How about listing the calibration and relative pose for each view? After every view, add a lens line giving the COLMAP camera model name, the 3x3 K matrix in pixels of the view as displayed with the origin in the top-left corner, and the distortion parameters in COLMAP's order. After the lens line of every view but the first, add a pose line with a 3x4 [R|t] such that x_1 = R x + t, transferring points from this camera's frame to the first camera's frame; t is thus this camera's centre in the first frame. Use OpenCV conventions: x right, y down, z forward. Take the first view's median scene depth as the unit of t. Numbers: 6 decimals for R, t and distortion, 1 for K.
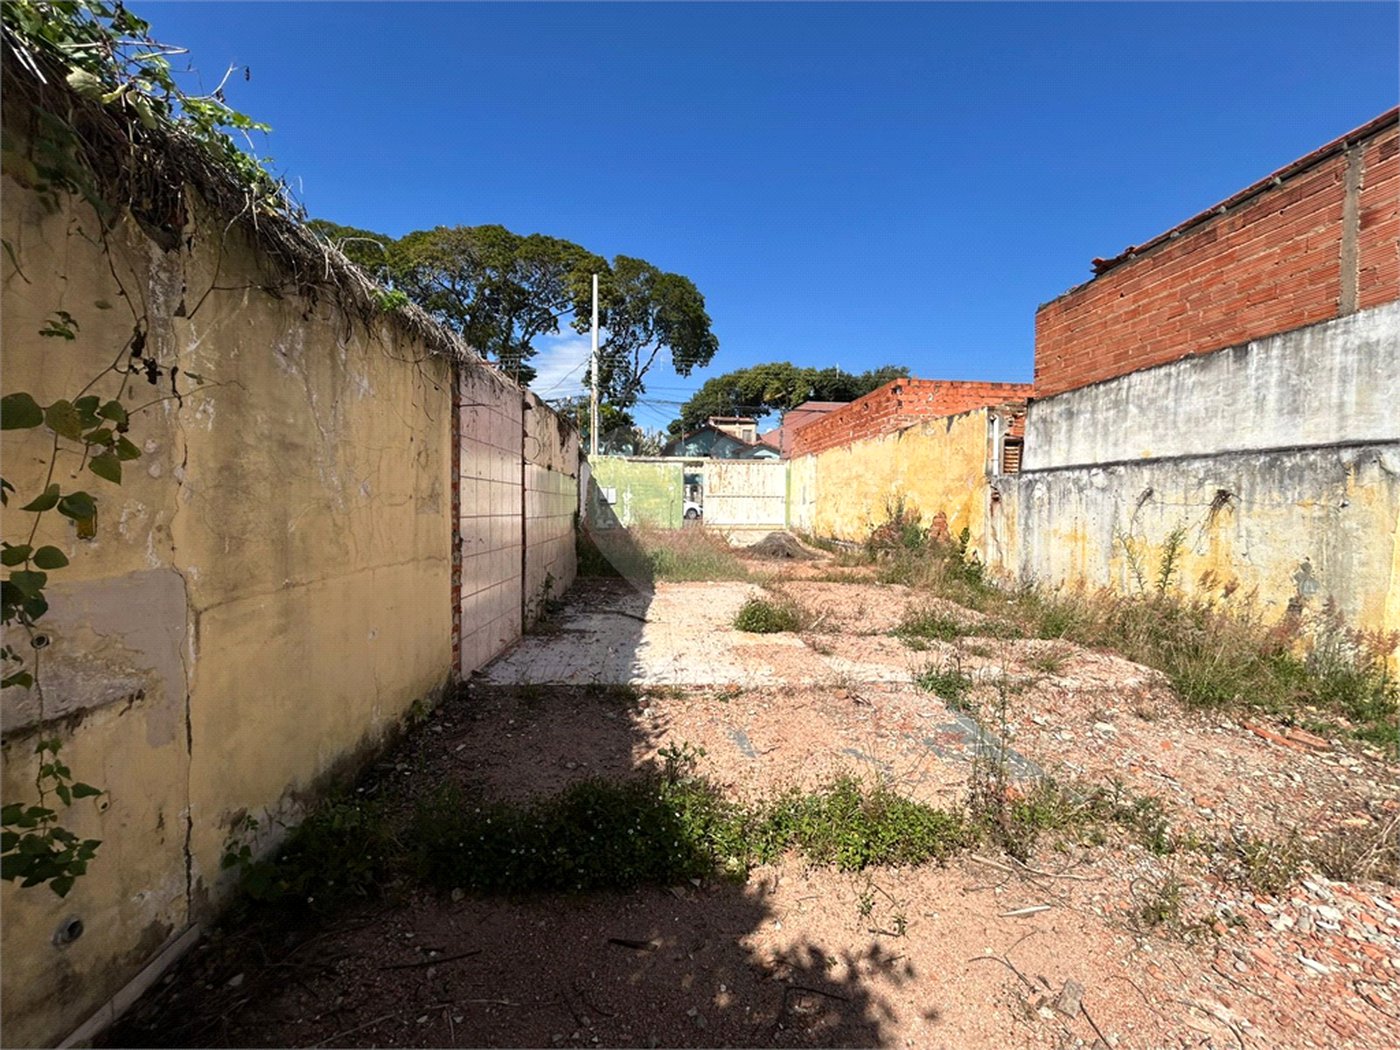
lens RADIAL K [[566.9, 0, 700.2], [0, 566.9, 523.7], [0, 0, 1]] dist [-0.001771, 0.001050]
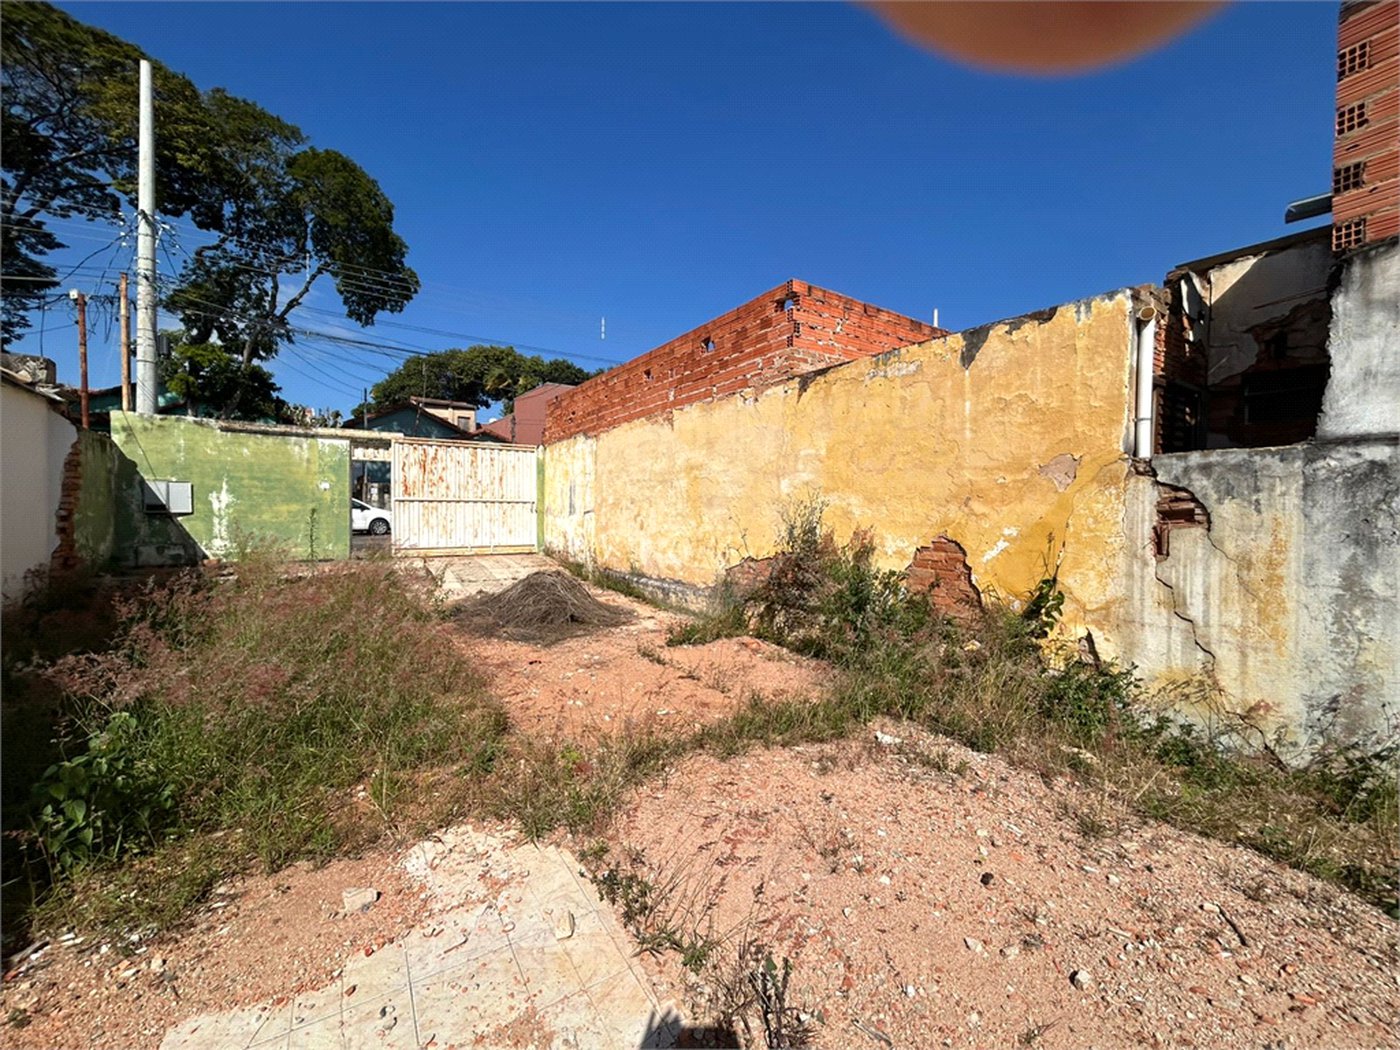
lens RADIAL K [[566.8, 0, 698.8], [0, 566.8, 524.3], [0, 0, 1]] dist [0.001467, 0.000003]
pose [[0.887171, -0.011331, 0.461303, 0.055736], [0.015133, 0.999875, -0.004543, -0.058919], [-0.461193, 0.011011, 0.887231, 1.192848]]
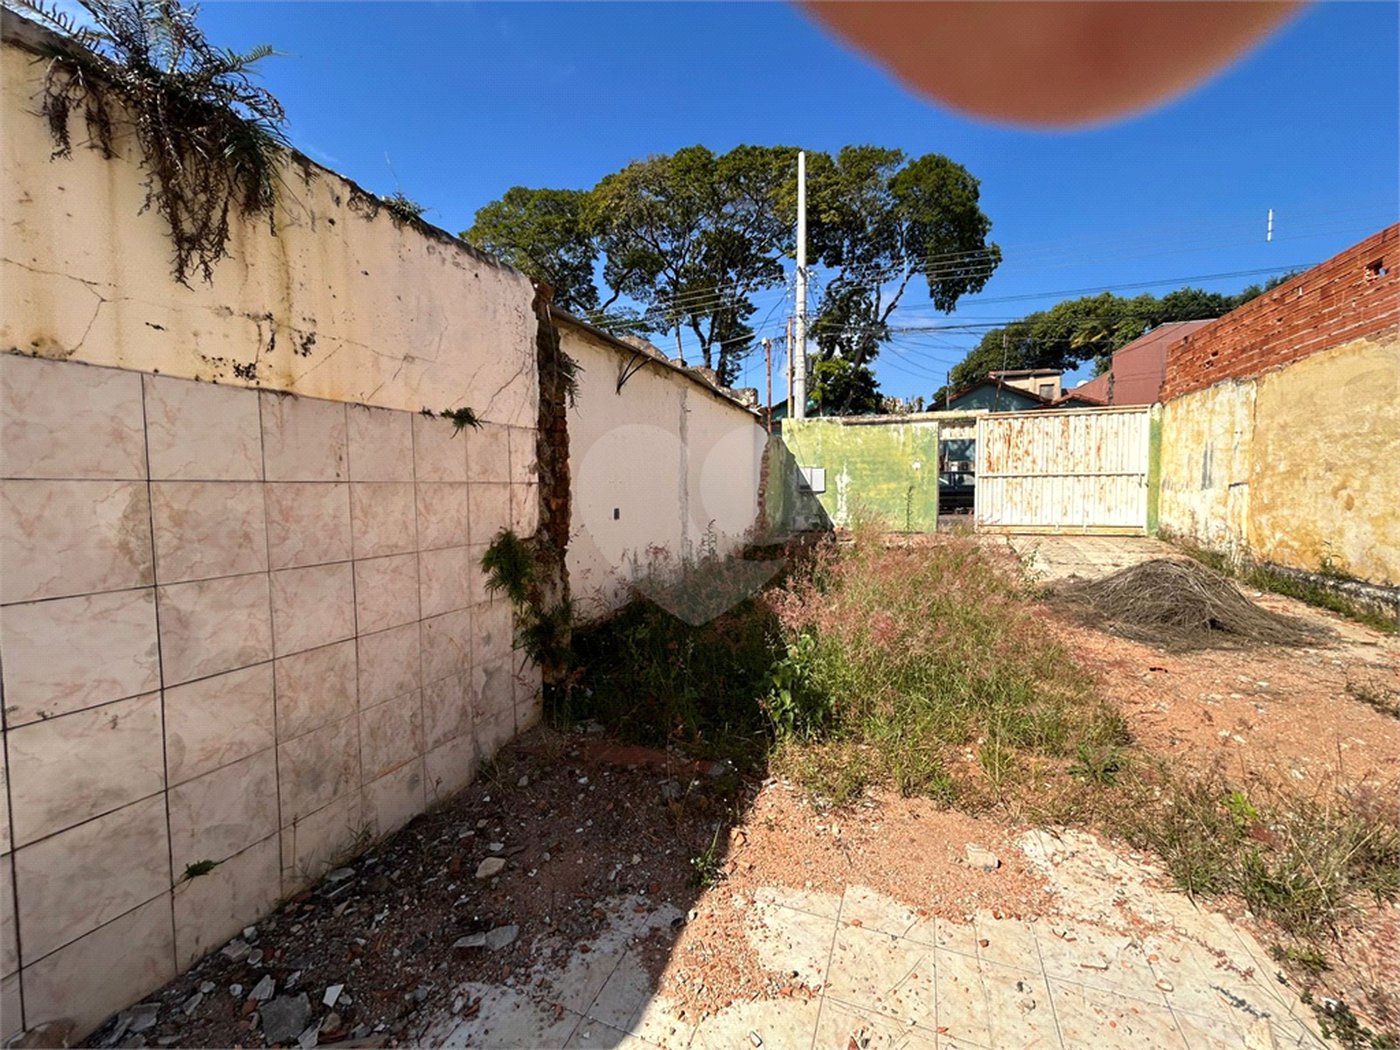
lens RADIAL K [[566.9, 0, 700.2], [0, 566.9, 523.7], [0, 0, 1]] dist [-0.001771, 0.001050]
pose [[0.899241, 0.010994, -0.437315, 0.022953], [0.000844, 0.999639, 0.026867, -0.056561], [0.437452, -0.024529, 0.898907, 1.202603]]
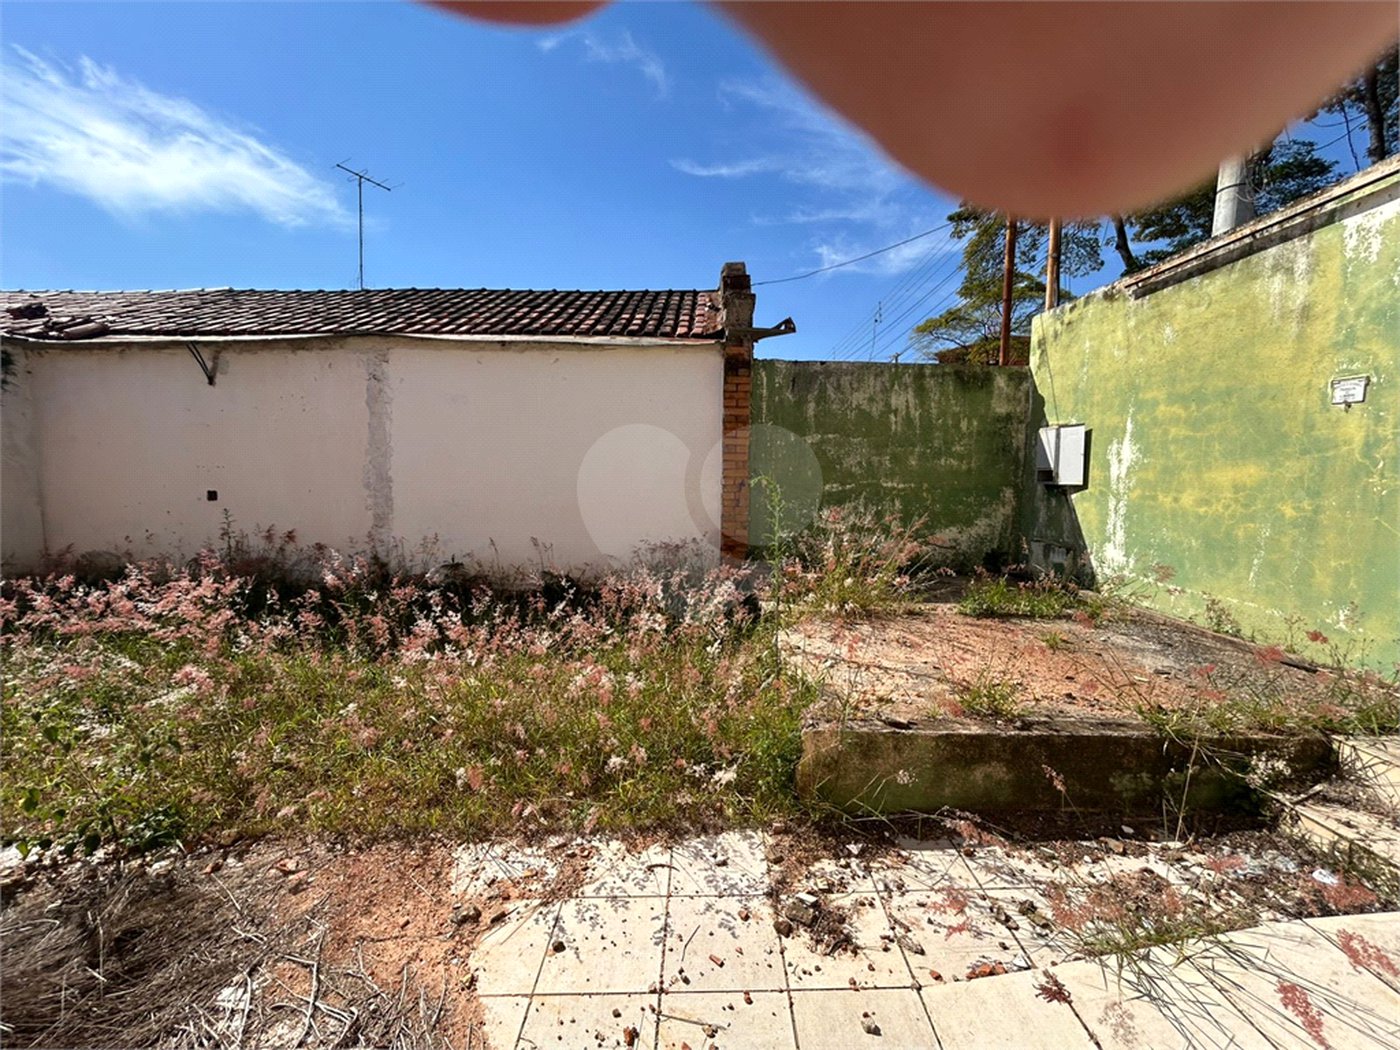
lens RADIAL K [[566.9, 0, 700.2], [0, 566.9, 523.7], [0, 0, 1]] dist [-0.001771, 0.001050]
pose [[-0.111972, 0.081603, -0.990355, 0.396064], [-0.038847, 0.995501, 0.086419, -0.117548], [0.992952, 0.048149, -0.108298, 2.905740]]
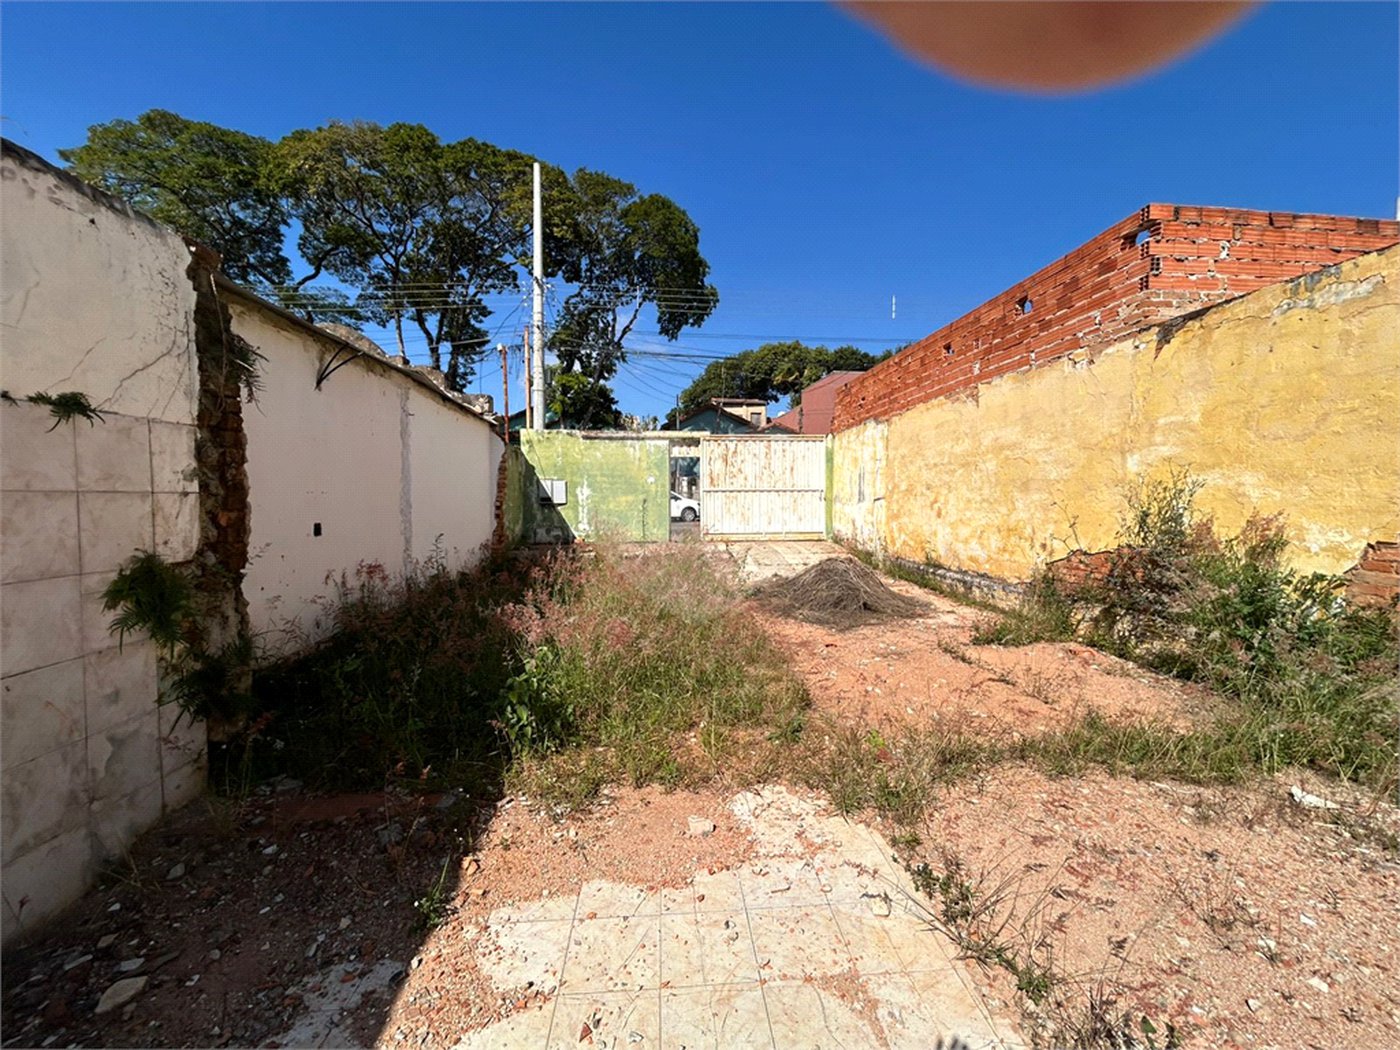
lens RADIAL K [[566.9, 0, 700.2], [0, 566.9, 523.7], [0, 0, 1]] dist [-0.001771, 0.001050]
pose [[0.999900, -0.011602, -0.008048, 0.034529], [0.011667, 0.999899, 0.008148, -0.056313], [0.007953, -0.008241, 0.999934, 1.191007]]
